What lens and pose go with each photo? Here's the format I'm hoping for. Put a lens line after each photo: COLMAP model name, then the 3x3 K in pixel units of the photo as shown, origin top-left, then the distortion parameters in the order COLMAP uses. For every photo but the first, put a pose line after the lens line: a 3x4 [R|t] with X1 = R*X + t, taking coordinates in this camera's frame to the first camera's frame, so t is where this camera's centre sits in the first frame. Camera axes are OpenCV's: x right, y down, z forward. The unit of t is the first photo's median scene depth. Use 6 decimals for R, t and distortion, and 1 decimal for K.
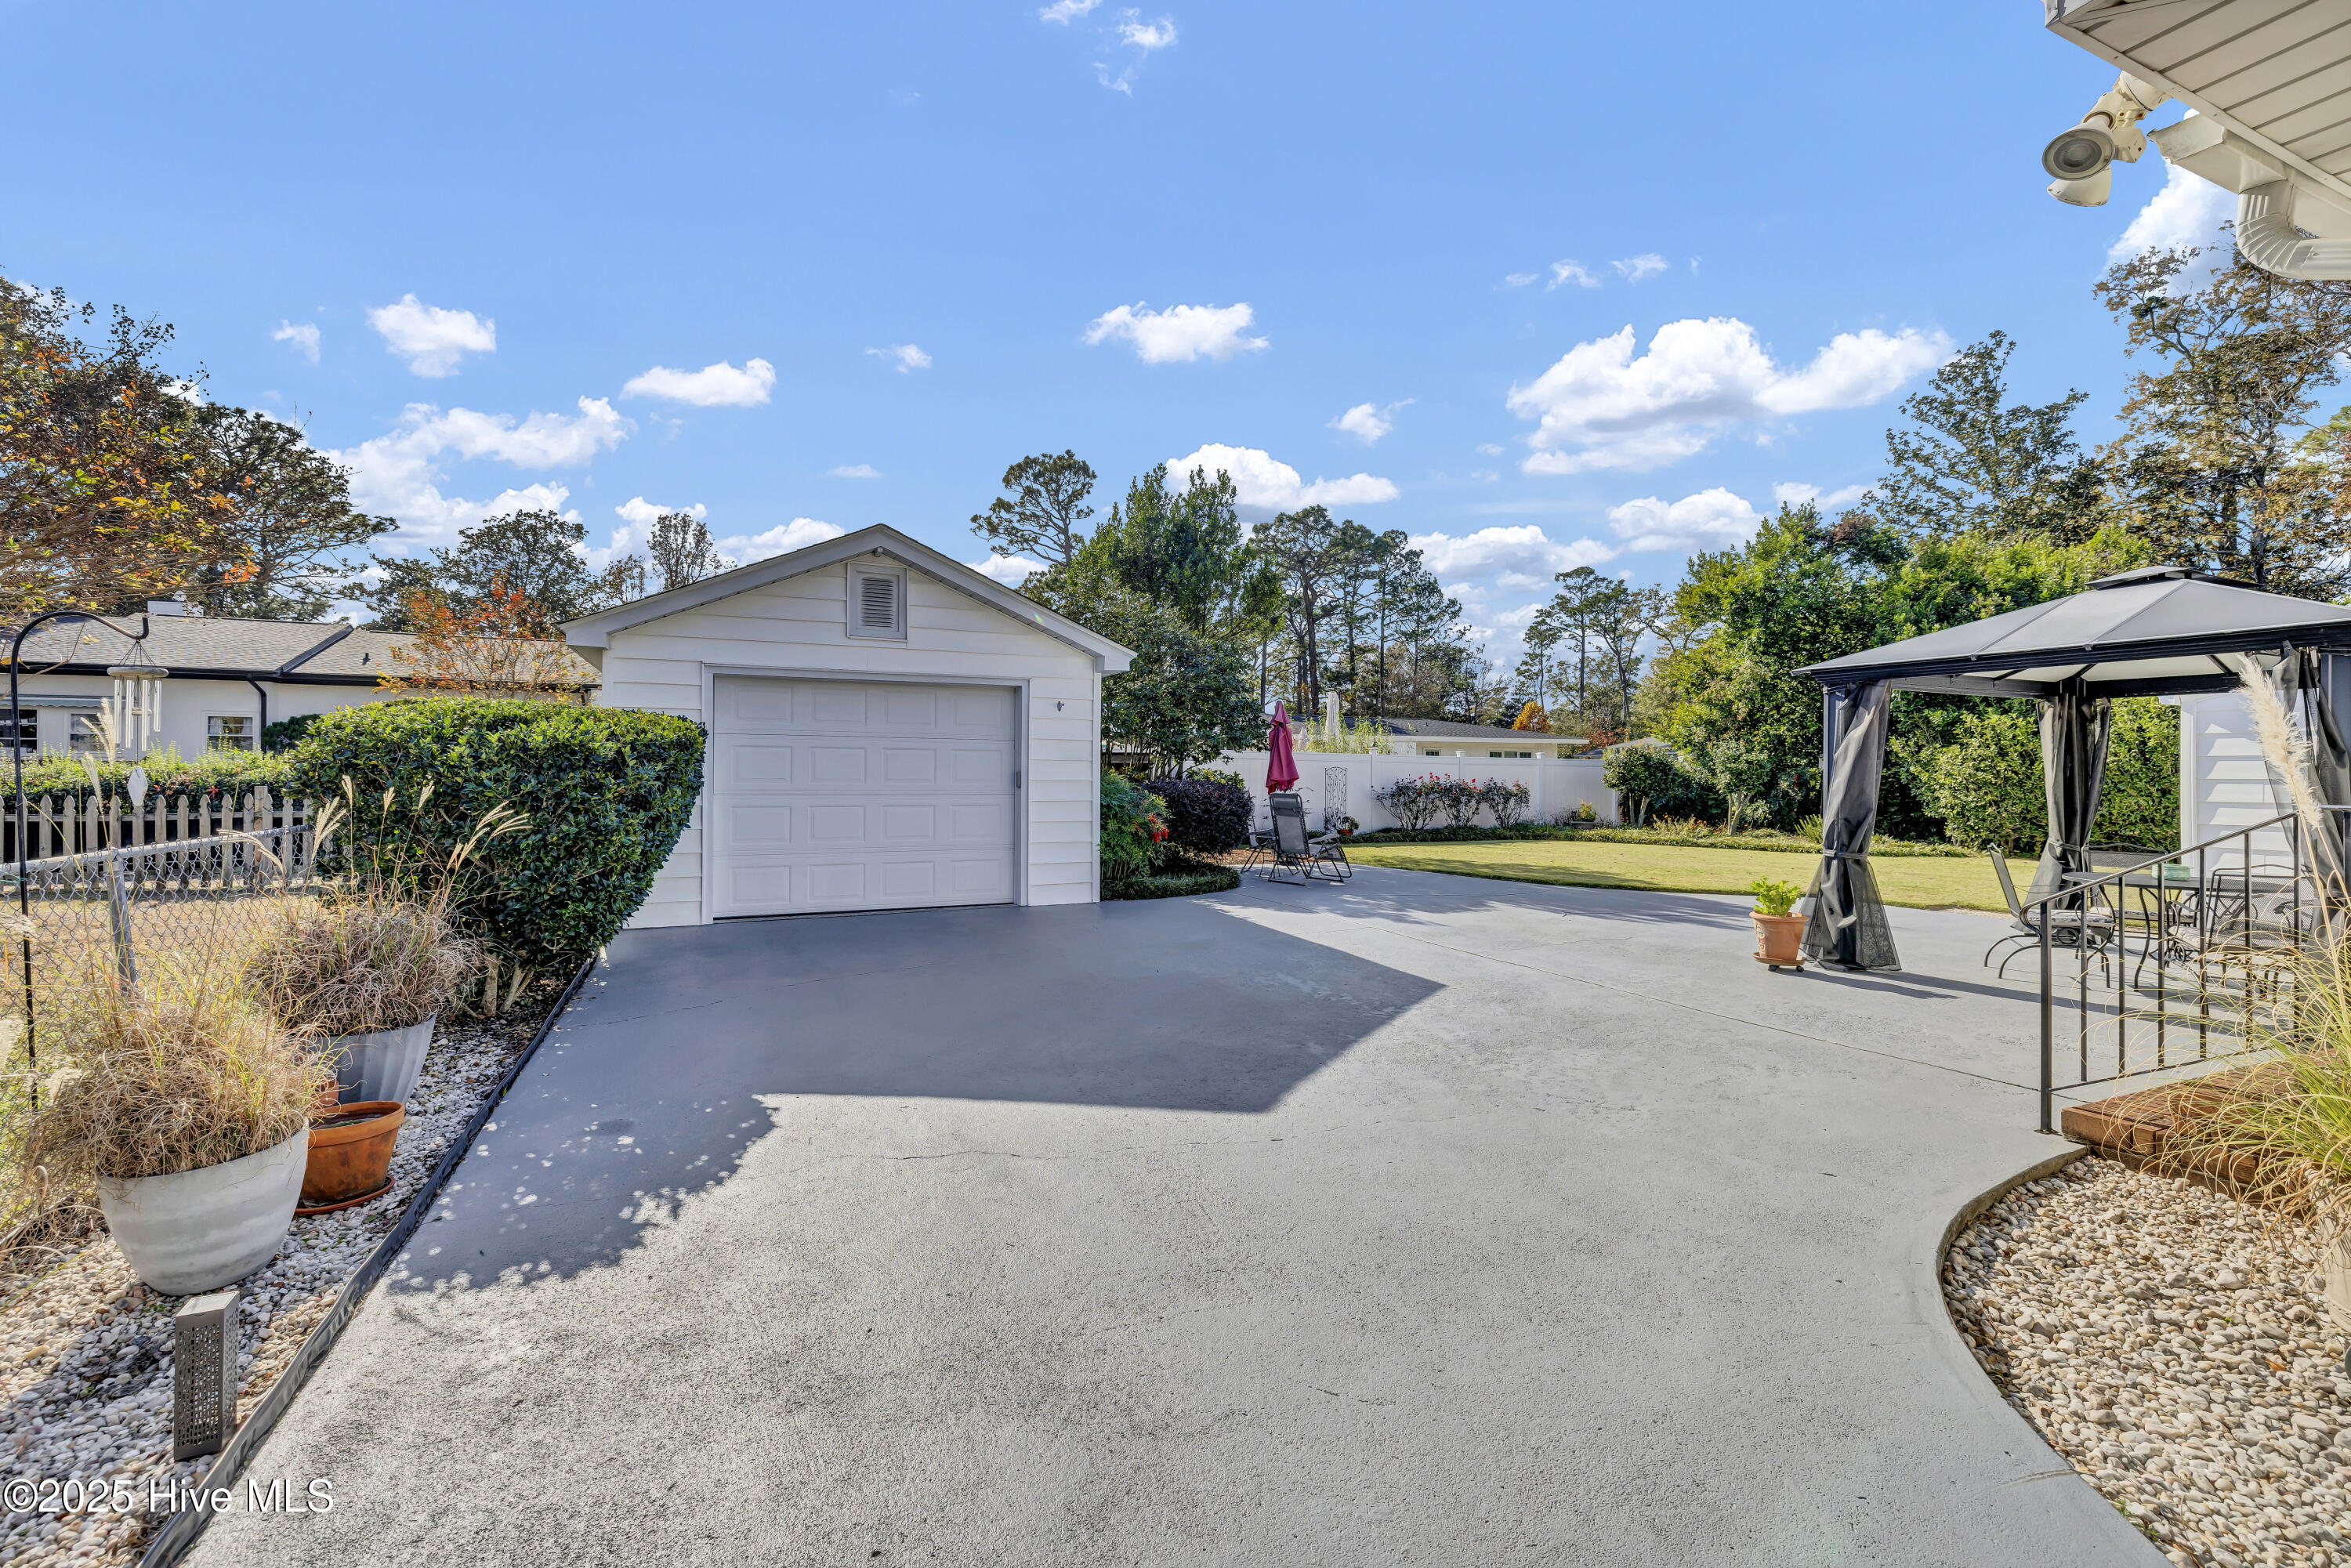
lens RADIAL K [[1020.6, 0, 1168.7], [0, 1020.6, 778.4], [0, 0, 1]] dist [0.001166, -0.000664]
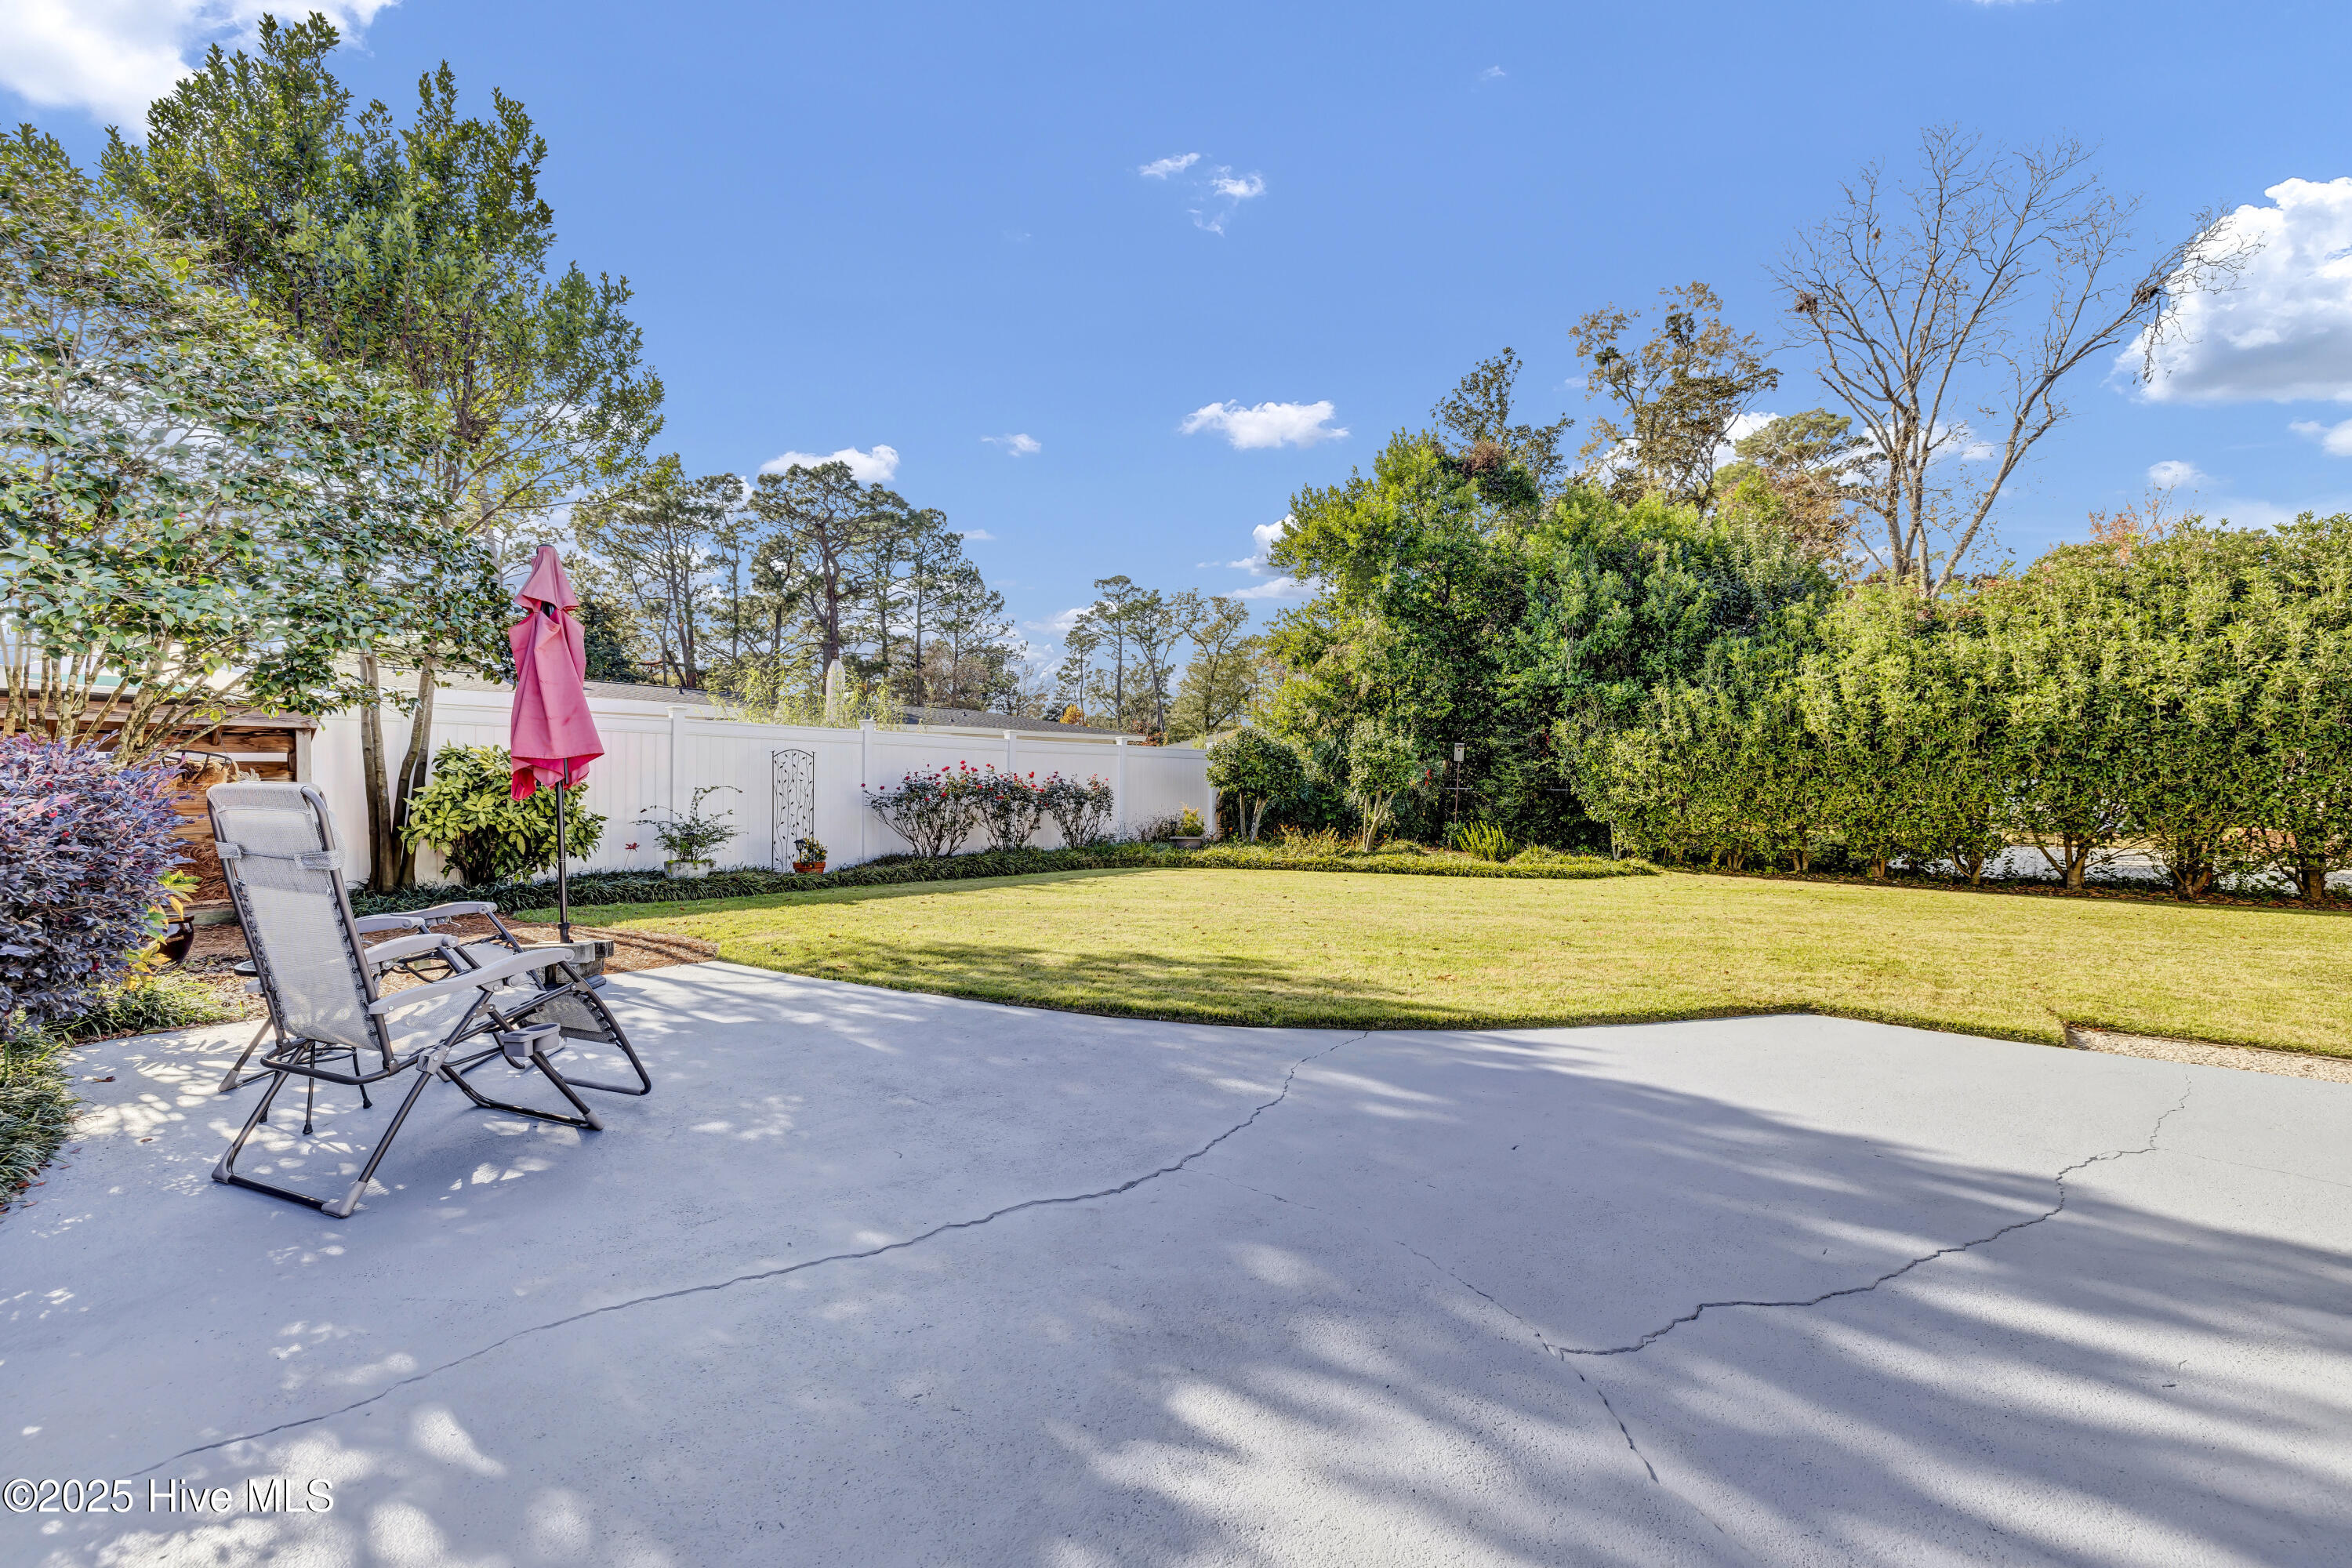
lens RADIAL K [[1021.1, 0, 1169.2], [0, 1021.1, 778.4], [0, 0, 1]] dist [0.001166, -0.000664]
pose [[0.904611, 0.000164, 0.426238, 0.054342], [0.002689, 0.999978, -0.006092, 0.004066], [-0.426229, 0.006657, 0.904591, 0.199222]]
